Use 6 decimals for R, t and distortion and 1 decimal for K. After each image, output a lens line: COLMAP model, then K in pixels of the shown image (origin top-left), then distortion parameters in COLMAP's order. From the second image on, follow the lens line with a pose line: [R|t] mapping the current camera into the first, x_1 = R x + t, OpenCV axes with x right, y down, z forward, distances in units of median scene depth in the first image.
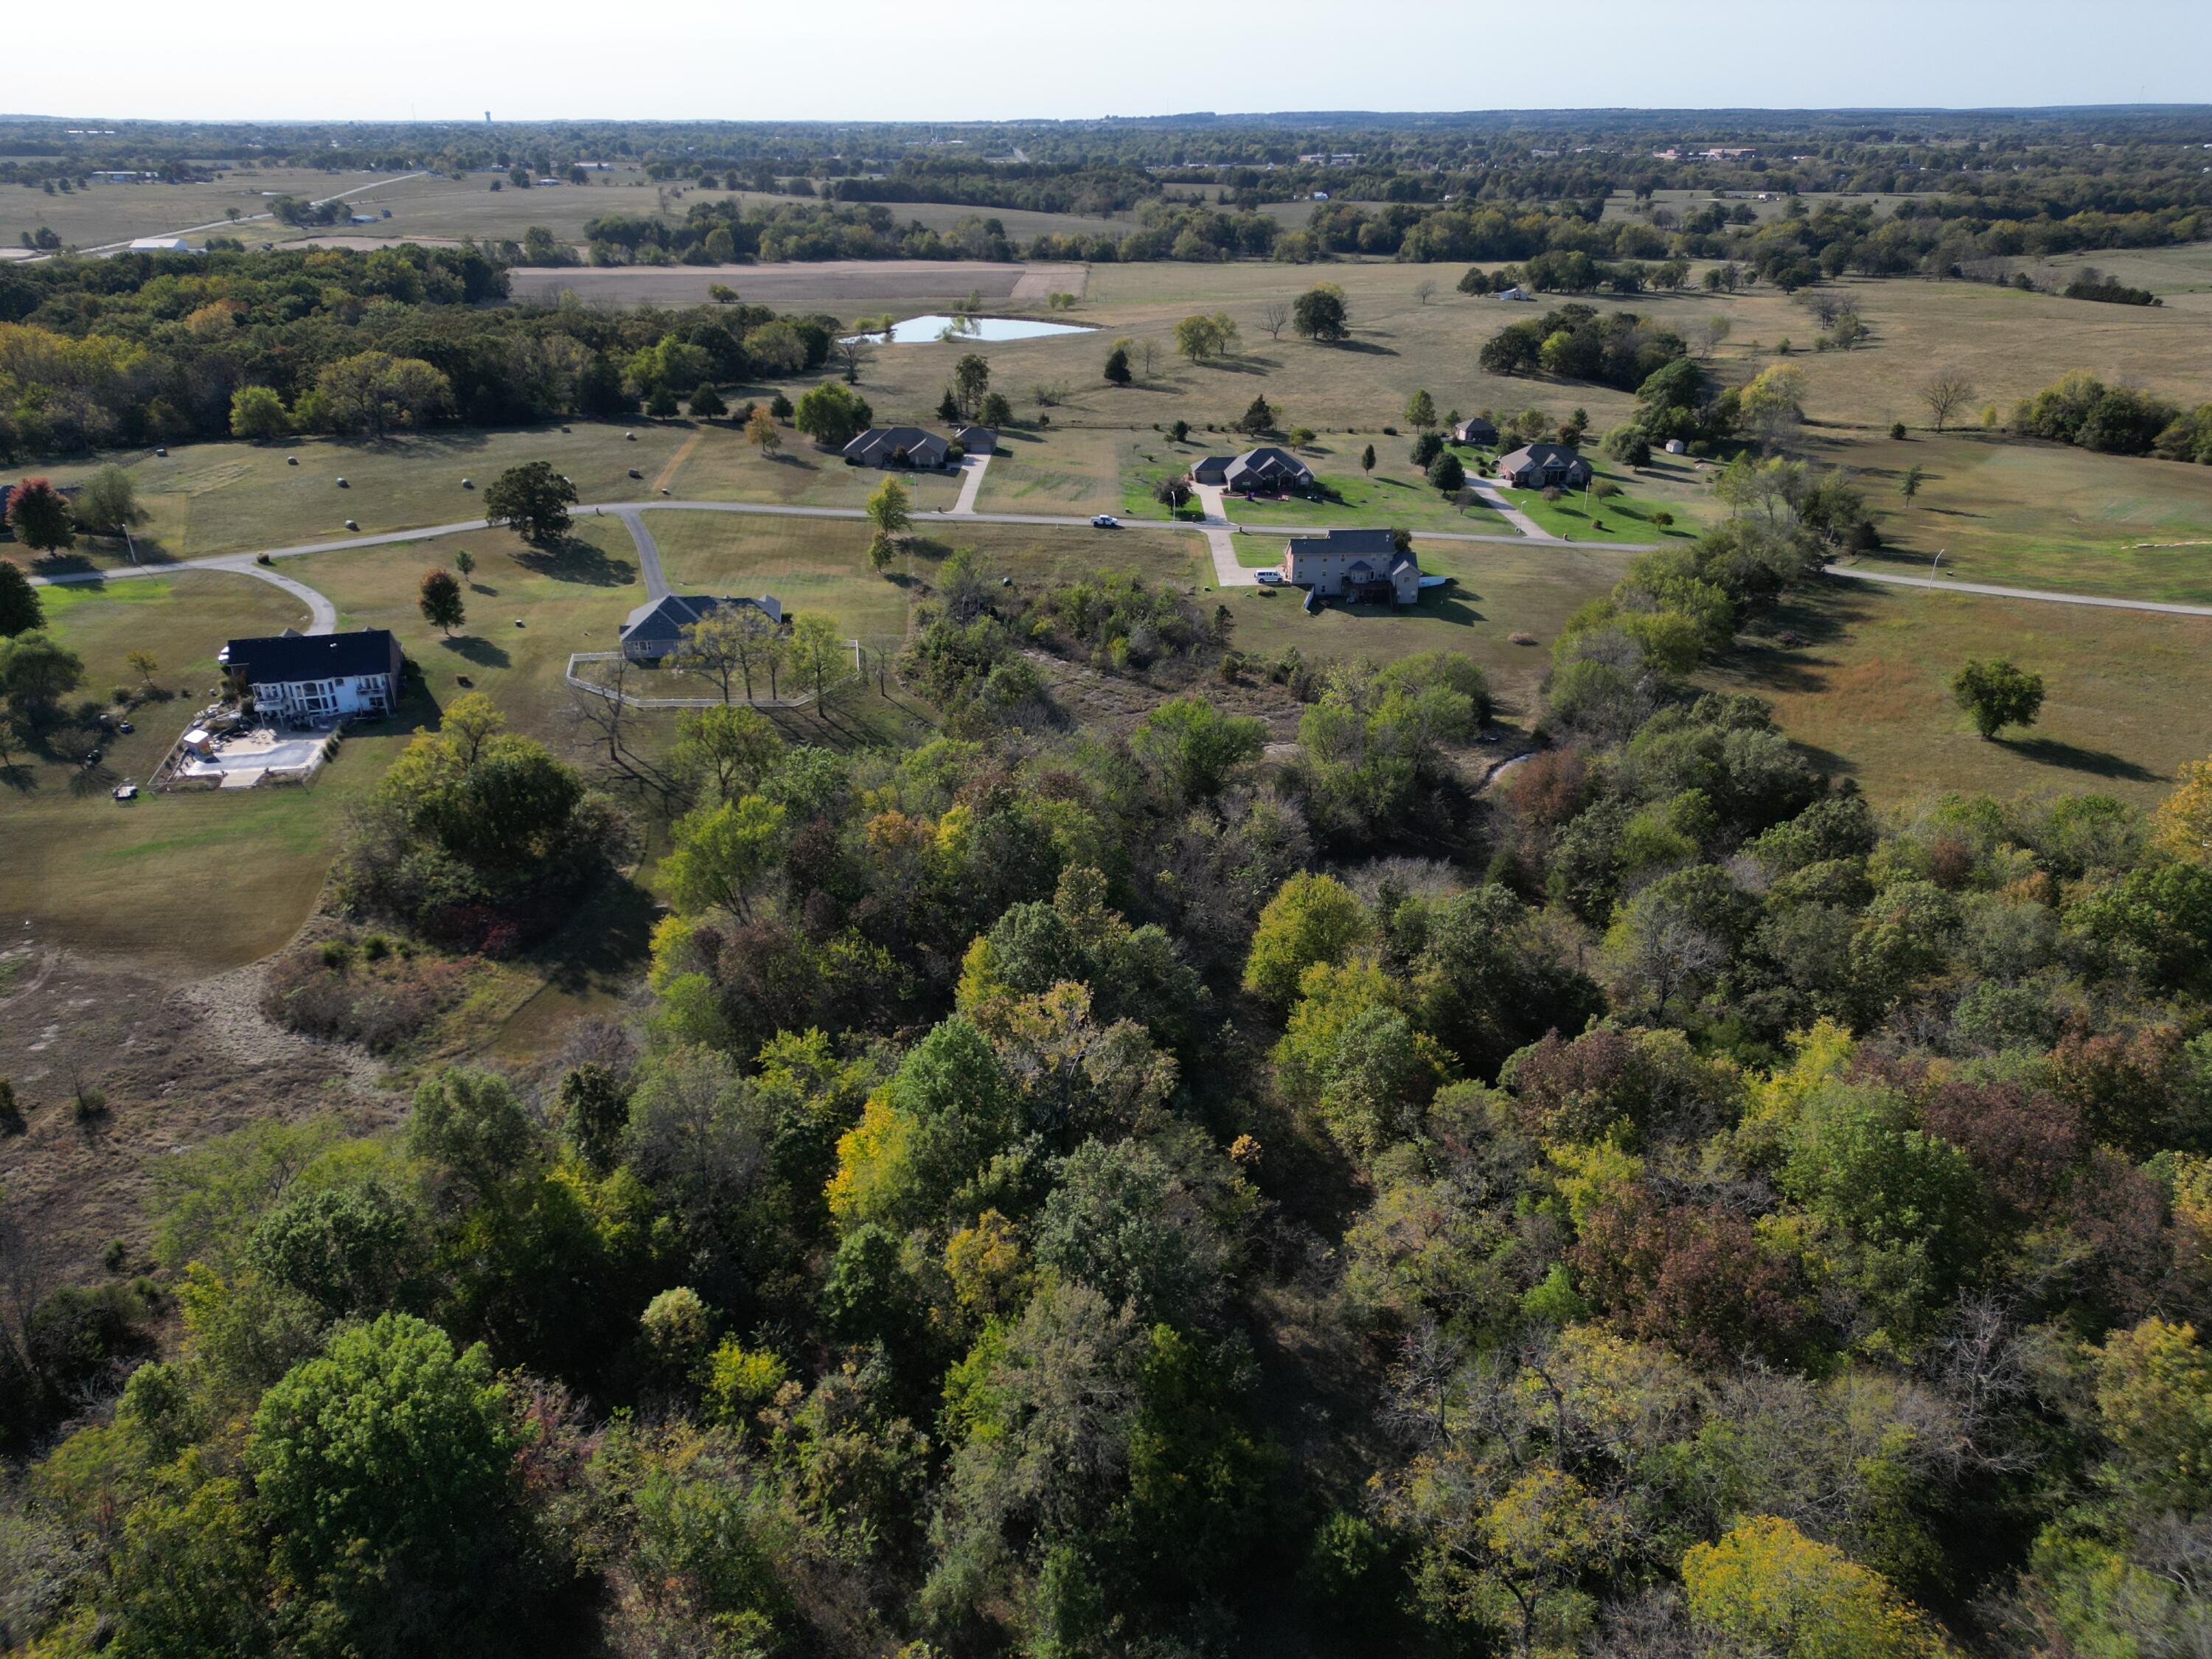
lens RADIAL K [[1534.9, 0, 1101.7], [0, 1534.9, 842.8], [0, 0, 1]] dist [0.098204, -0.111756]
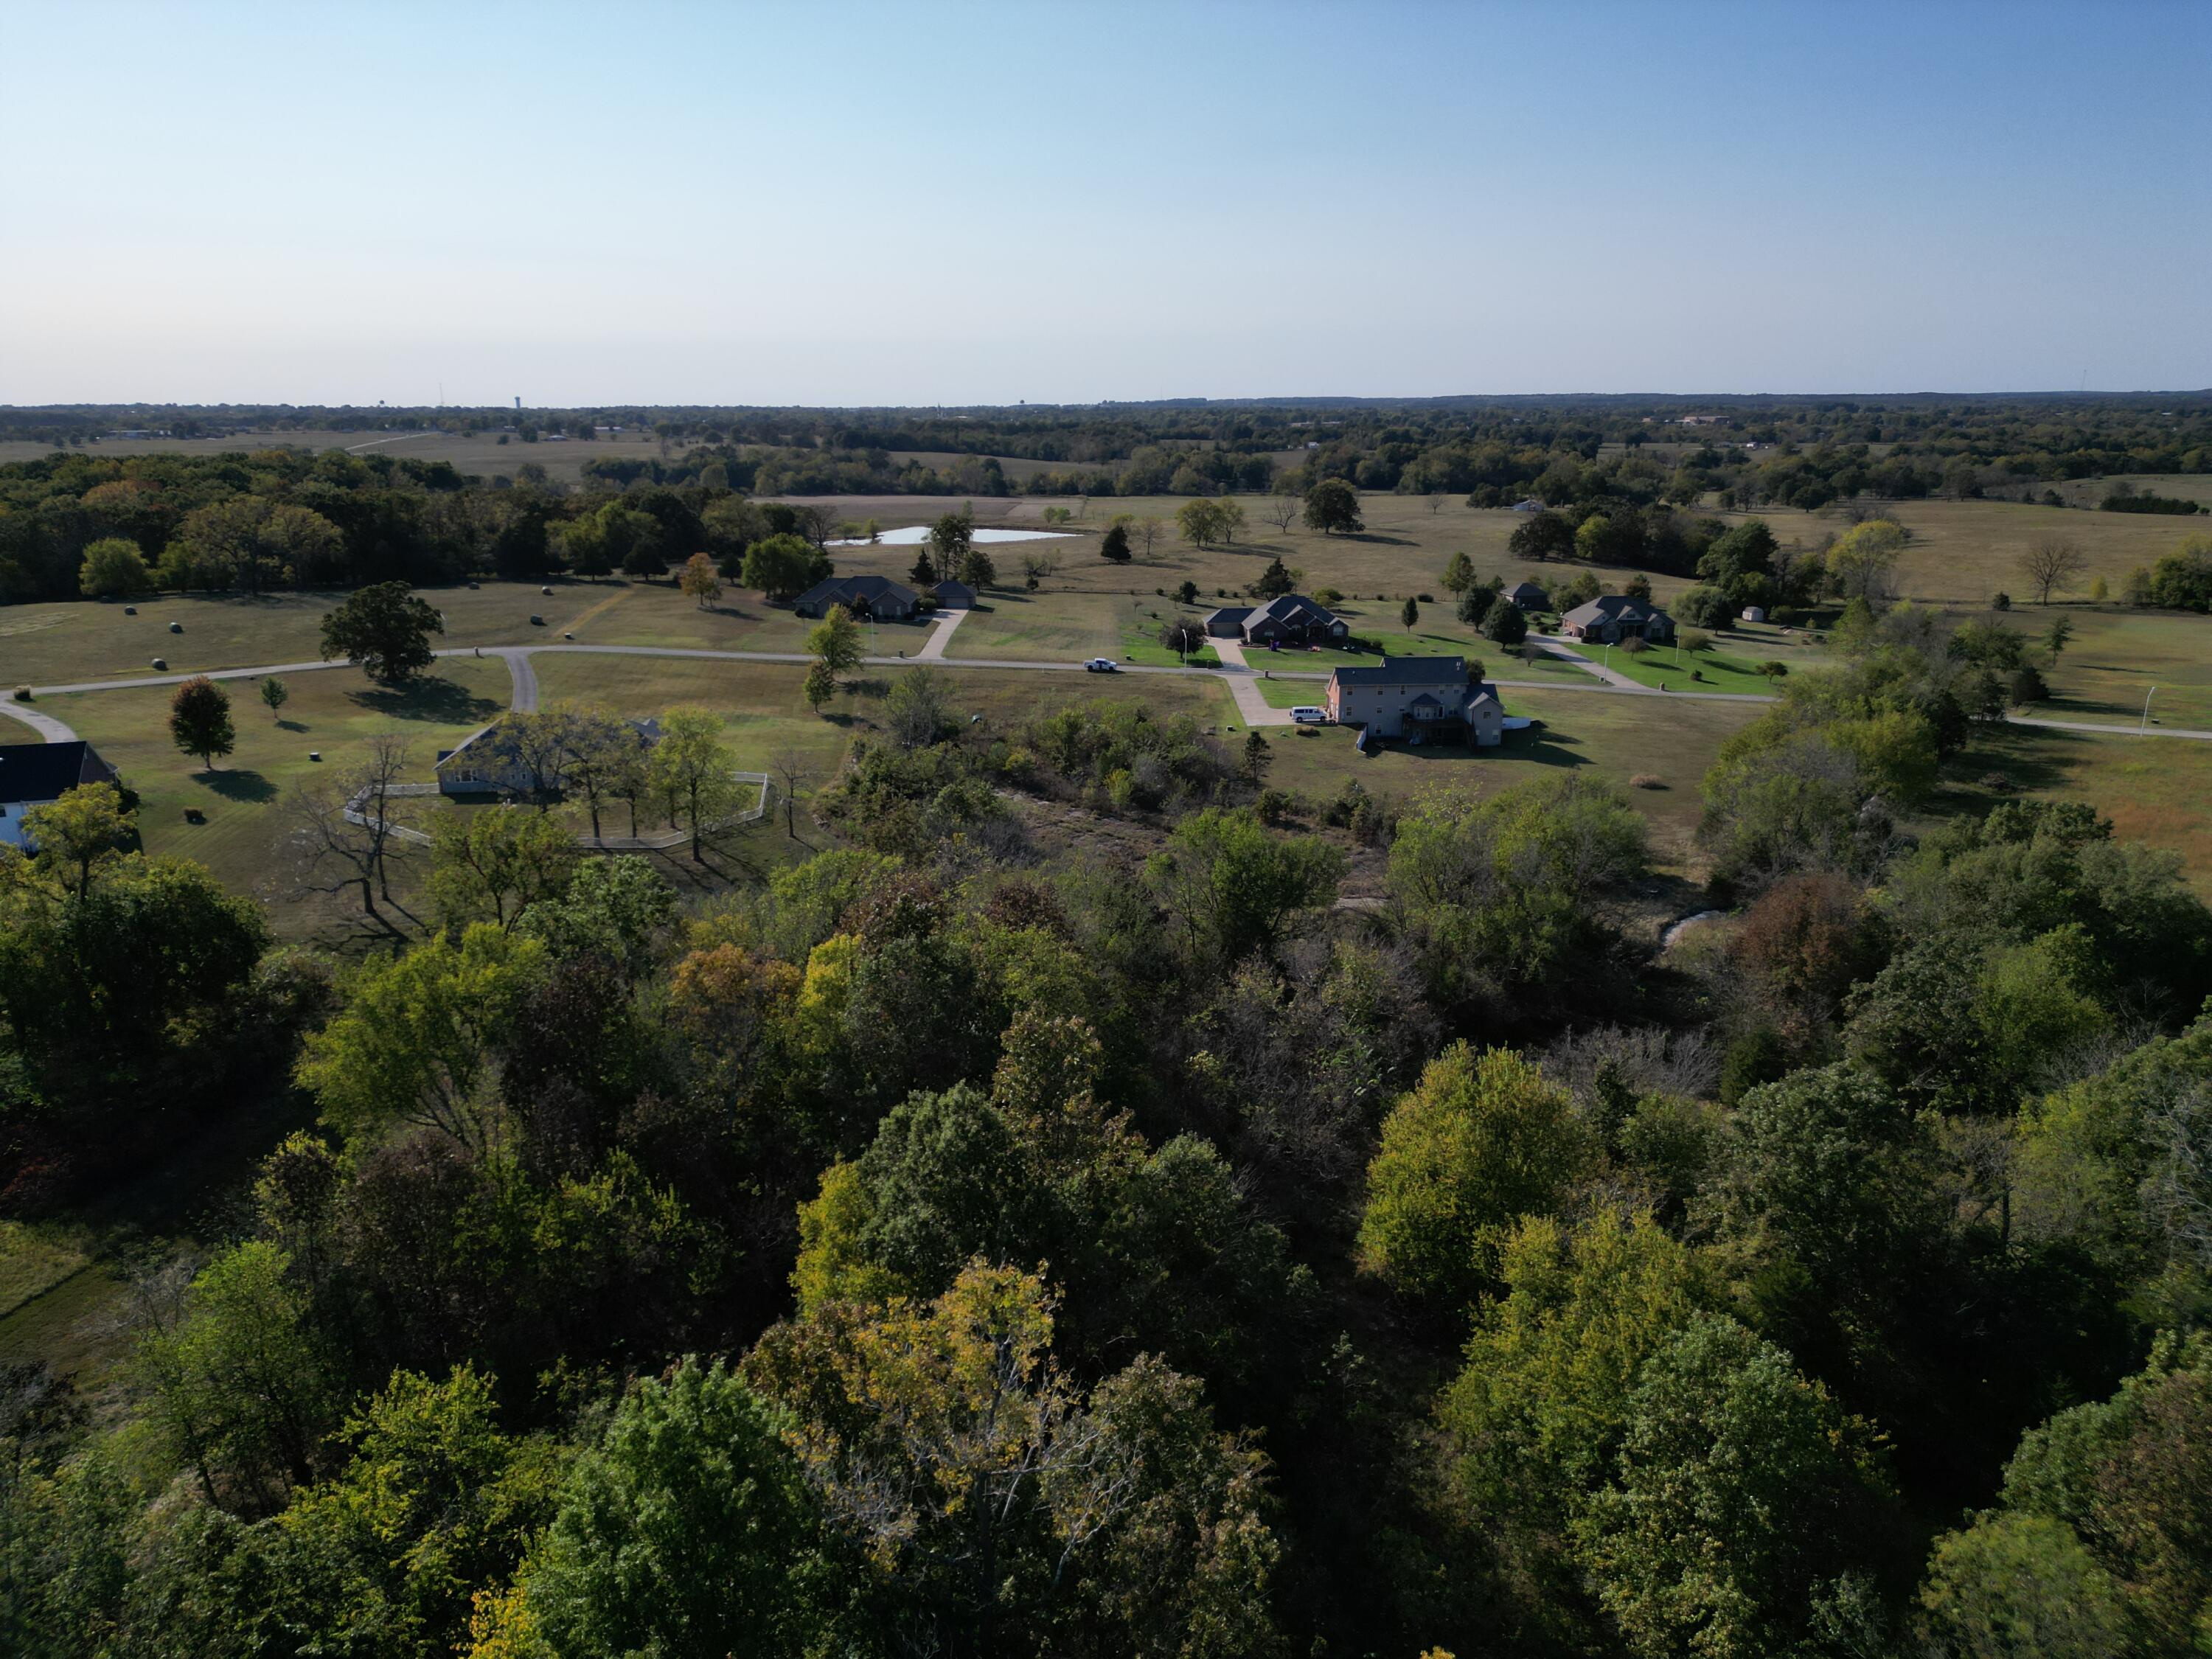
lens RADIAL K [[1534.9, 0, 1101.7], [0, 1534.9, 842.8], [0, 0, 1]] dist [0.098204, -0.111756]
pose [[0.999996, -0.002608, 0.000696, 0.001646], [0.002686, 0.986808, -0.161871, 0.018113], [-0.000265, 0.161873, 0.986812, 0.221193]]
